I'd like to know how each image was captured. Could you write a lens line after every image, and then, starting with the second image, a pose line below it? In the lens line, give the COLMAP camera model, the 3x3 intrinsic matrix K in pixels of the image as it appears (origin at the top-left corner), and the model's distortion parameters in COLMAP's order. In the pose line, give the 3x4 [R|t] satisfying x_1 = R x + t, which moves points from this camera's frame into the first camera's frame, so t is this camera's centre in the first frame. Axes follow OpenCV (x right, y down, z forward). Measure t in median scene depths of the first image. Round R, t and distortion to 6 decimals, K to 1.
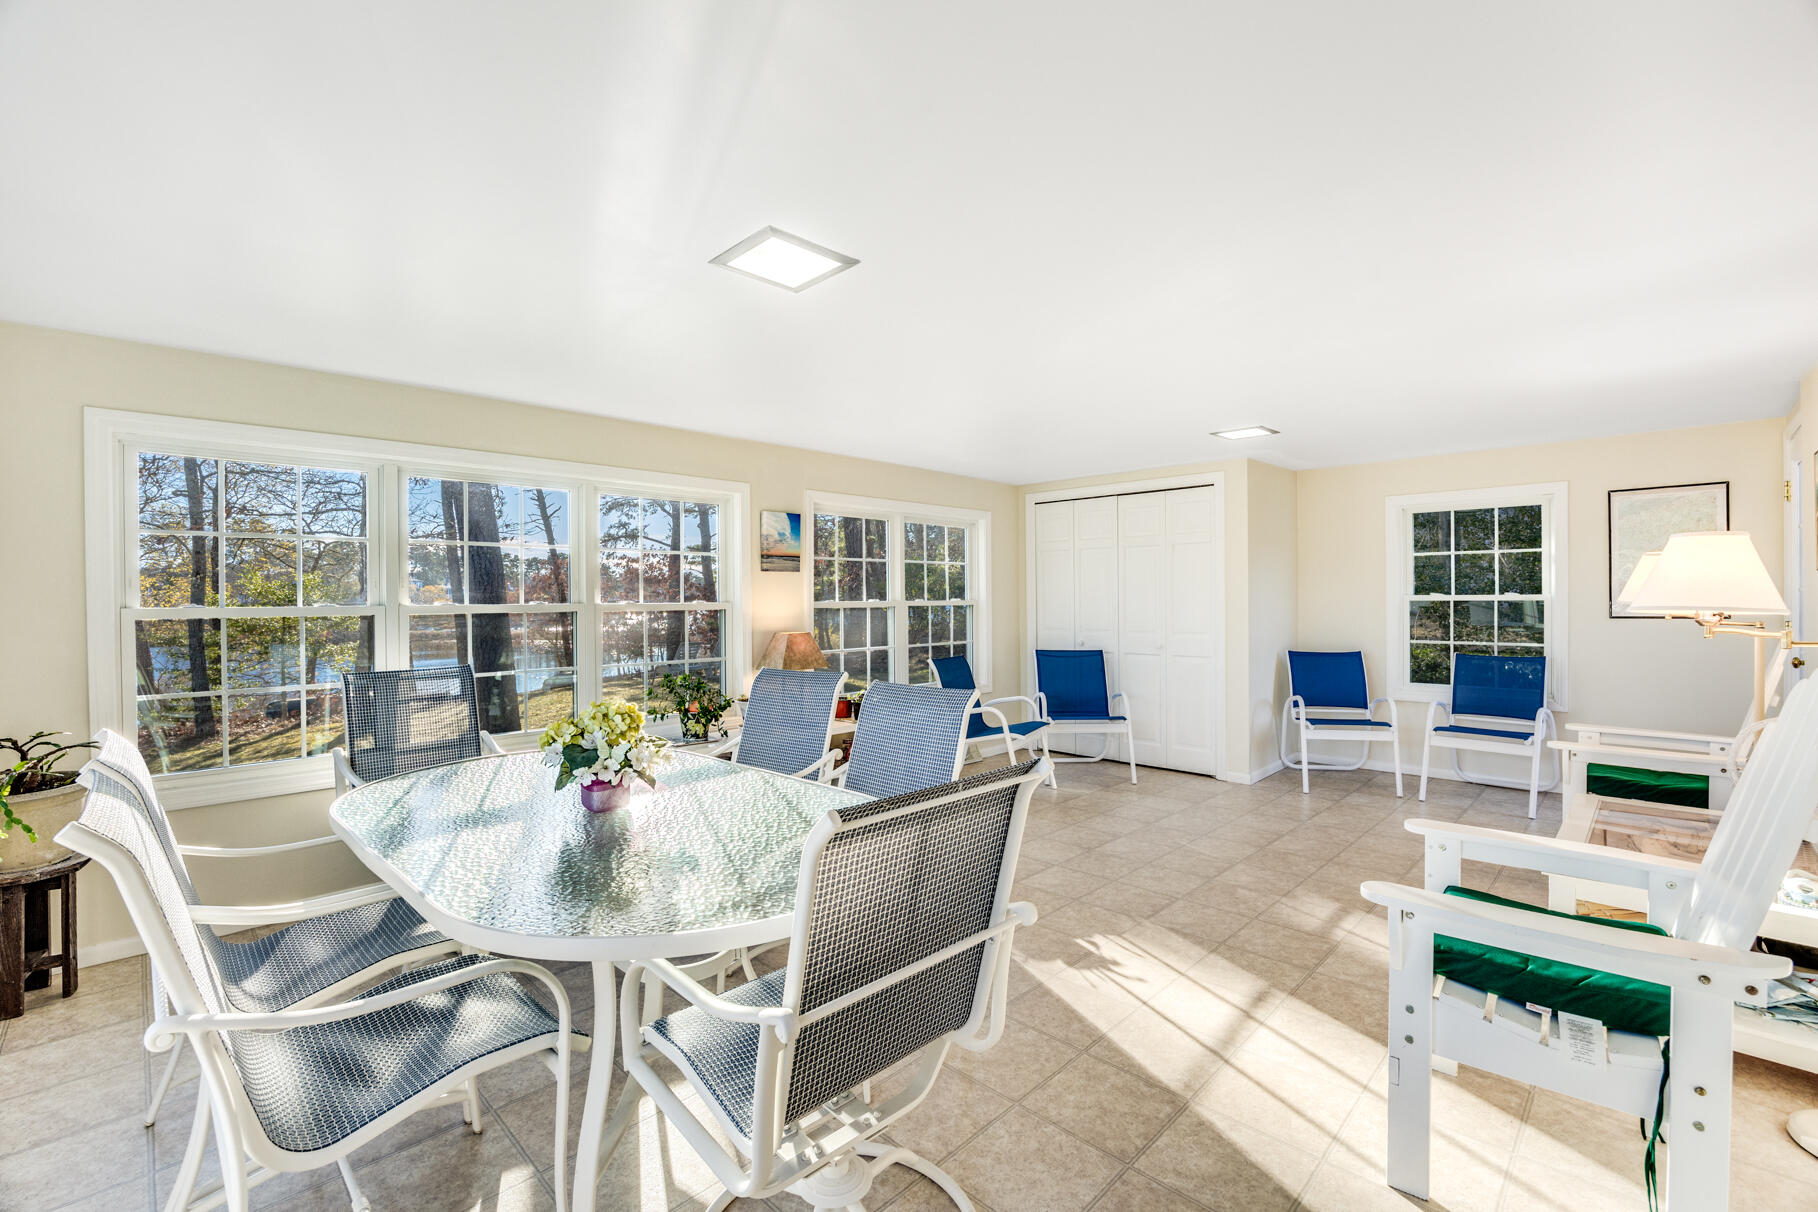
lens RADIAL K [[771.7, 0, 900.7], [0, 771.7, 604.9], [0, 0, 1]] dist [-0.010908, -0.000018]
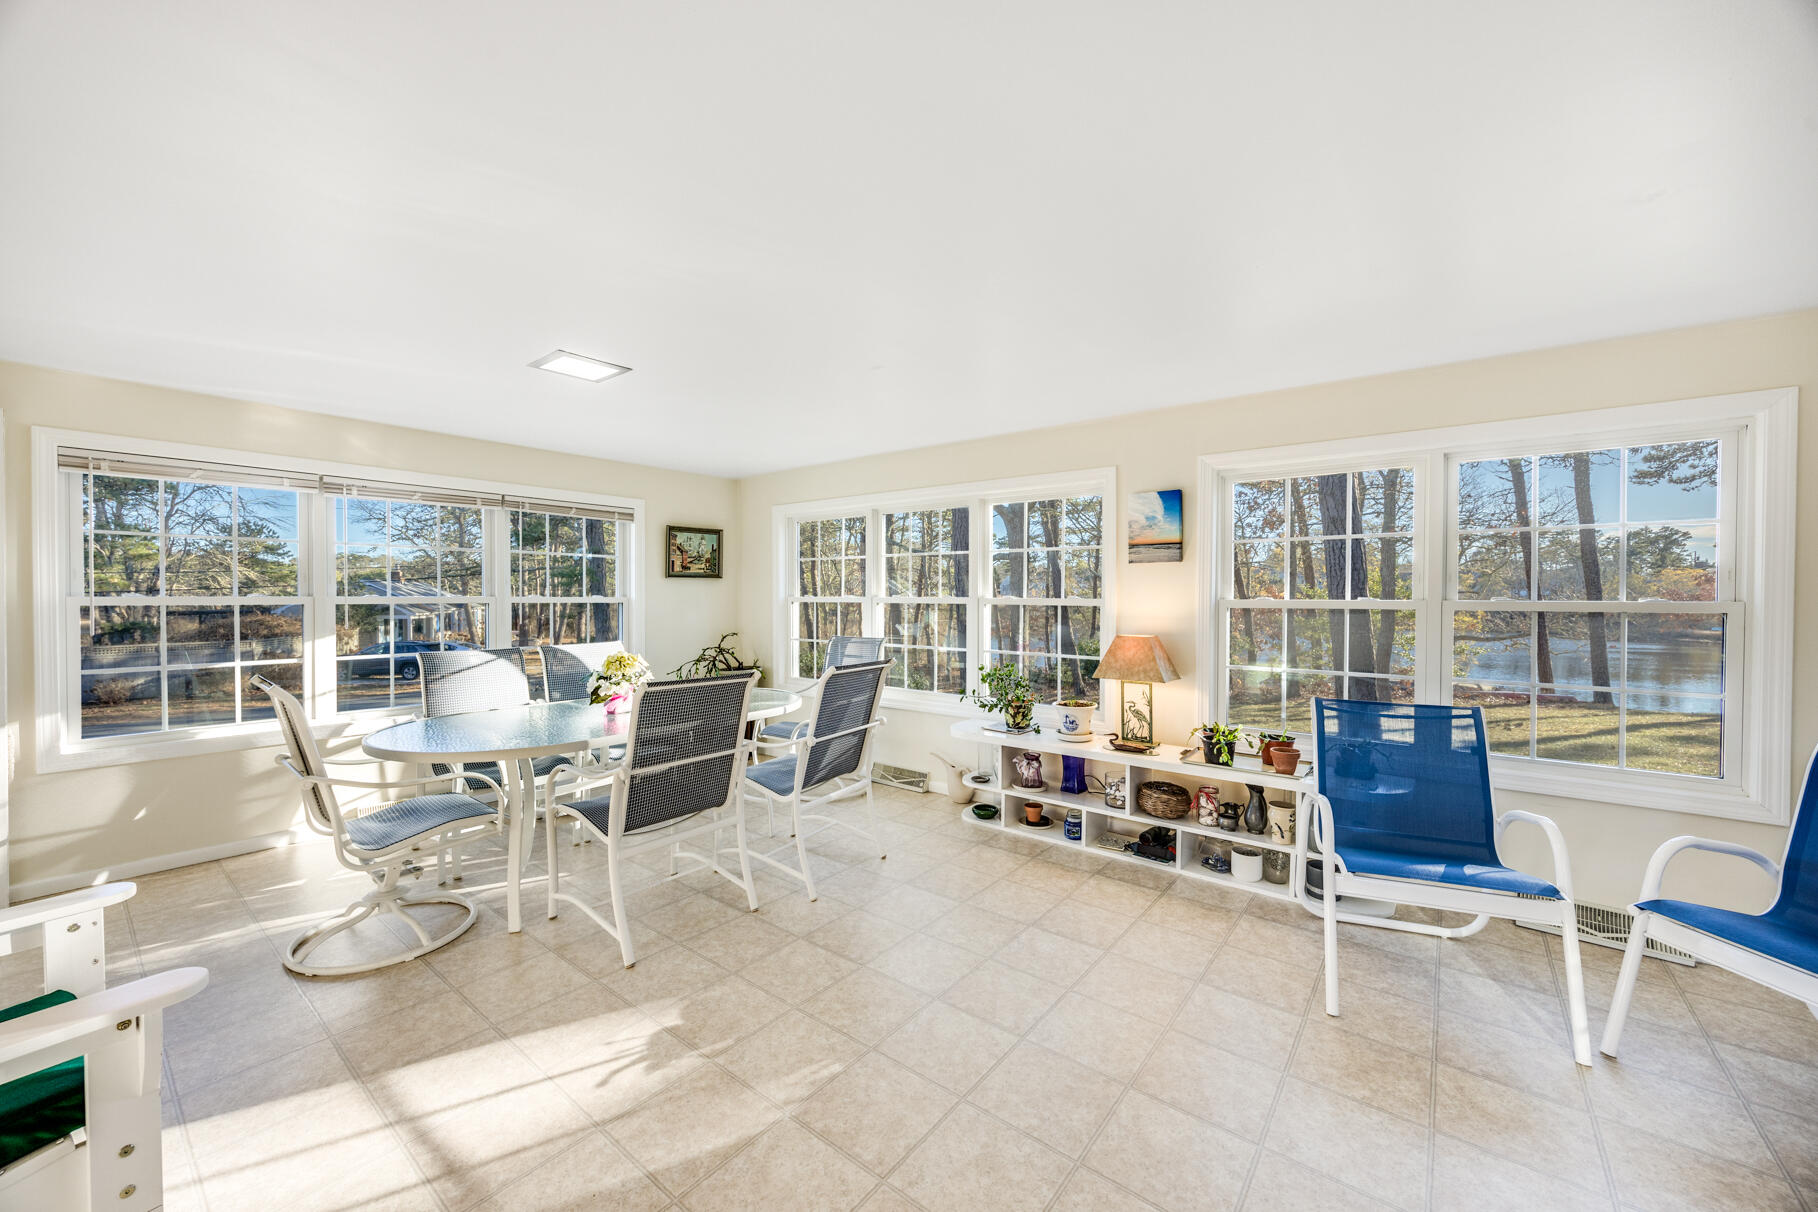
lens RADIAL K [[698.3, 0, 908.6], [0, 698.3, 603.8], [0, 0, 1]] dist [-0.001163, 0.000524]
pose [[0.127036, 0.016541, -0.991760, 0.557948], [-0.009923, 0.999832, 0.015405, -0.008627], [0.991848, 0.007884, 0.127179, 0.643963]]
